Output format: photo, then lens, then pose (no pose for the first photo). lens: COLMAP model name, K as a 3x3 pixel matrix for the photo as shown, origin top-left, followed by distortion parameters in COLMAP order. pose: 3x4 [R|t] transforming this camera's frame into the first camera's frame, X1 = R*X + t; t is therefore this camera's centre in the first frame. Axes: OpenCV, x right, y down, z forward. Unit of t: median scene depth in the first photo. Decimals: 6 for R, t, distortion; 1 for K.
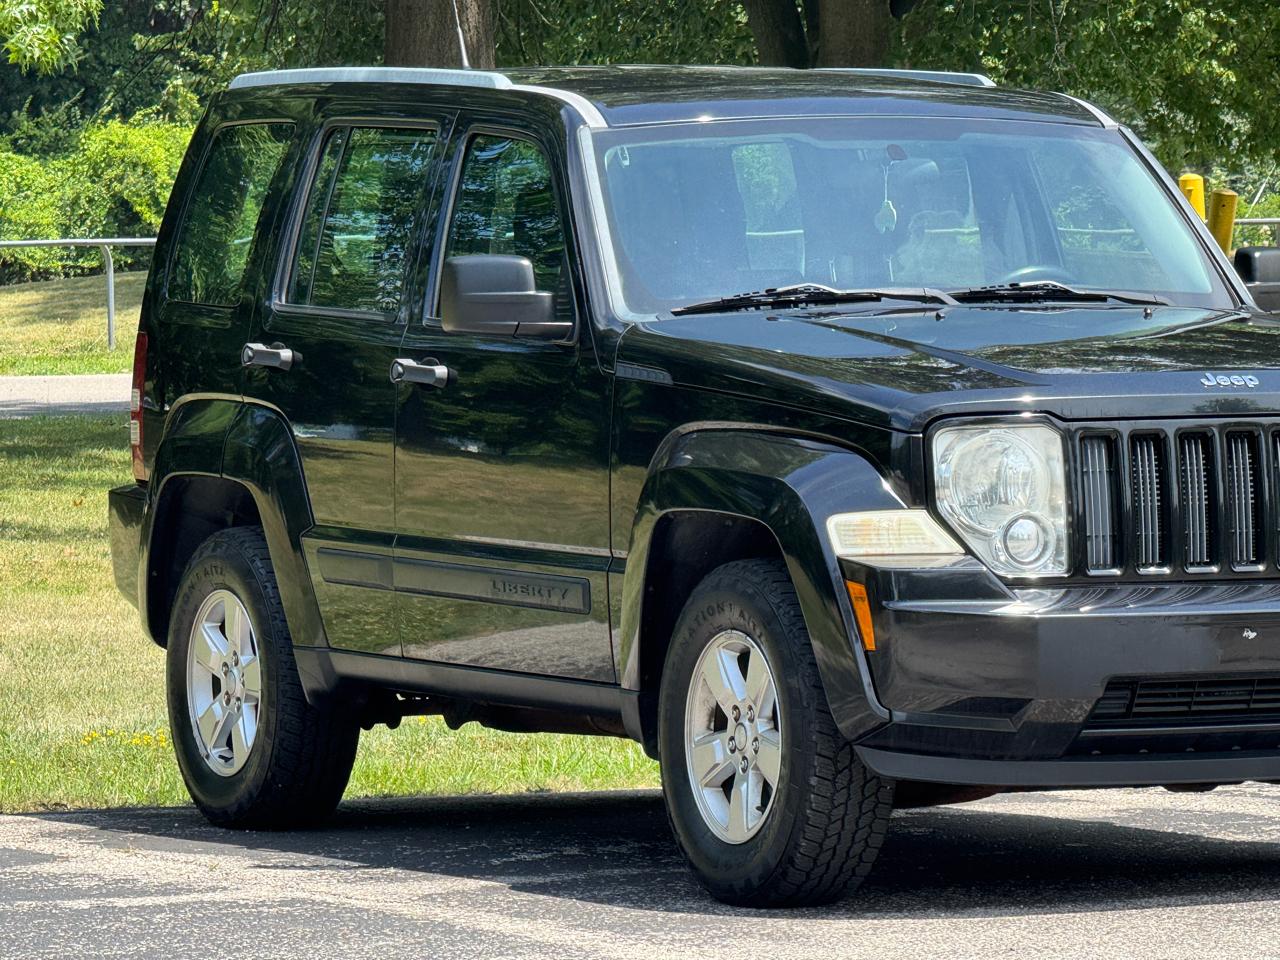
lens RADIAL K [[8904.7, 0, 638.5], [0, 8904.7, 479.6], [0, 0, 1]] dist [0.098312, 0.000000]
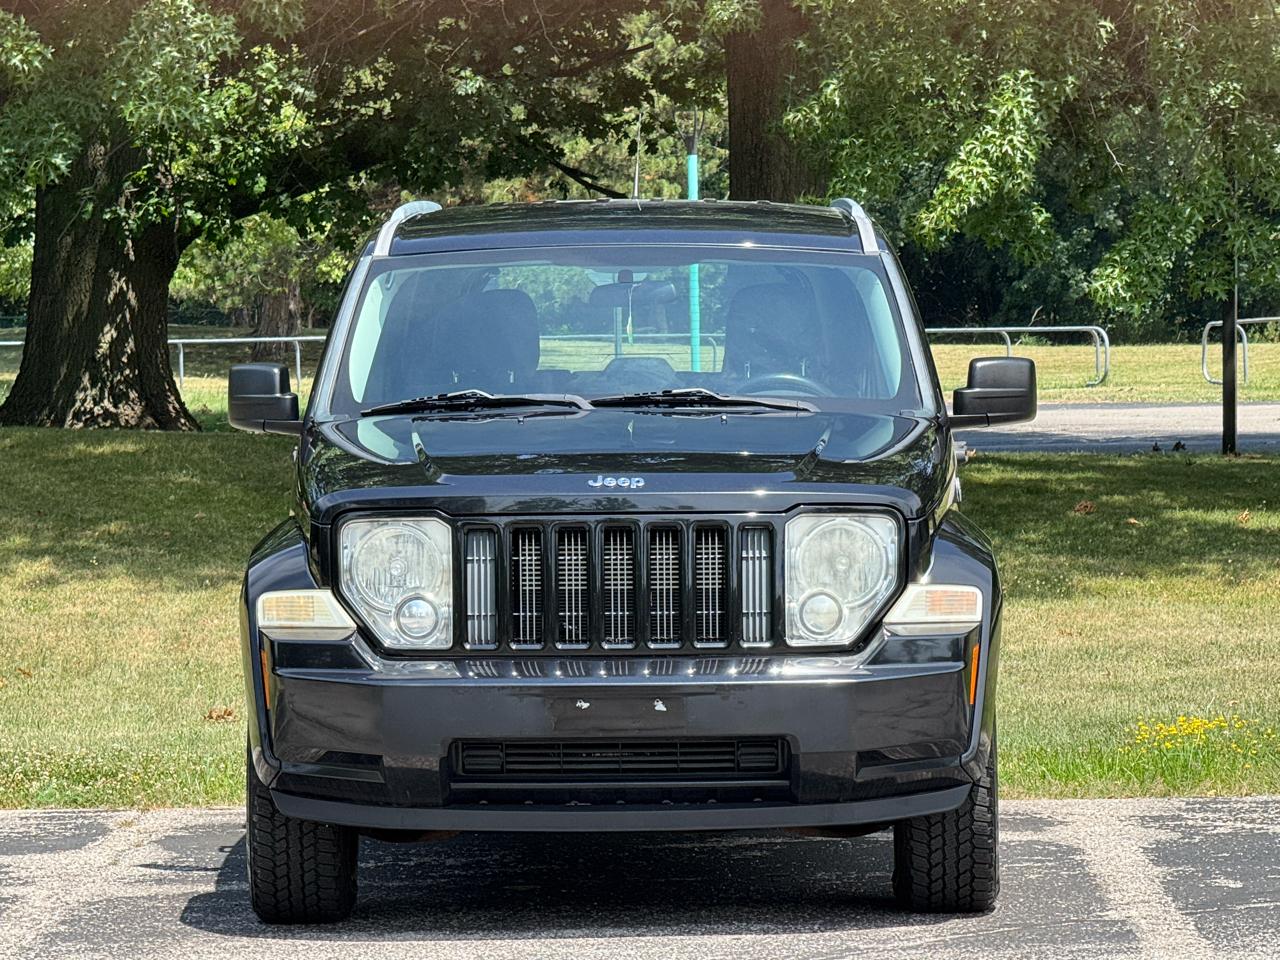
lens RADIAL K [[6599.1, 0, 645.9], [0, 6599.1, 481.8], [0, 0, 1]] dist [0.288051, 0.000000]
pose [[0.891390, 0.016240, -0.452946, 0.436377], [-0.013587, 0.999866, 0.009110, -0.018181], [0.453034, -0.001967, 0.891491, 0.232704]]
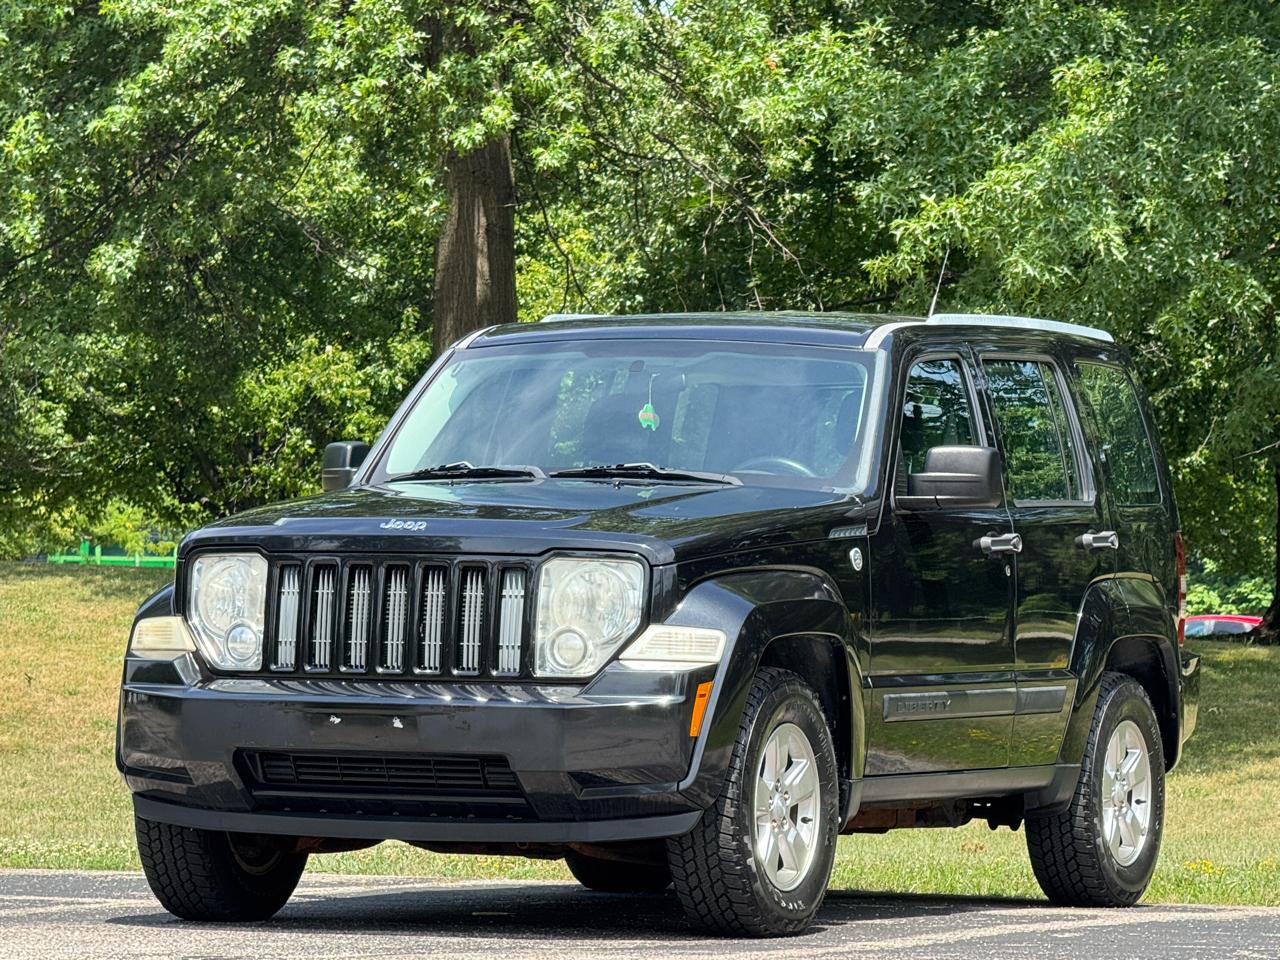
lens RADIAL K [[6599.1, 0, 641.5], [0, 6599.1, 475.5], [0, 0, 1]] dist [0.288051, 0.000000]
pose [[0.636522, 0.002828, -0.771253, 0.782516], [-0.049707, 0.998065, -0.037364, 0.014810], [0.769655, 0.062120, 0.635431, 0.407949]]
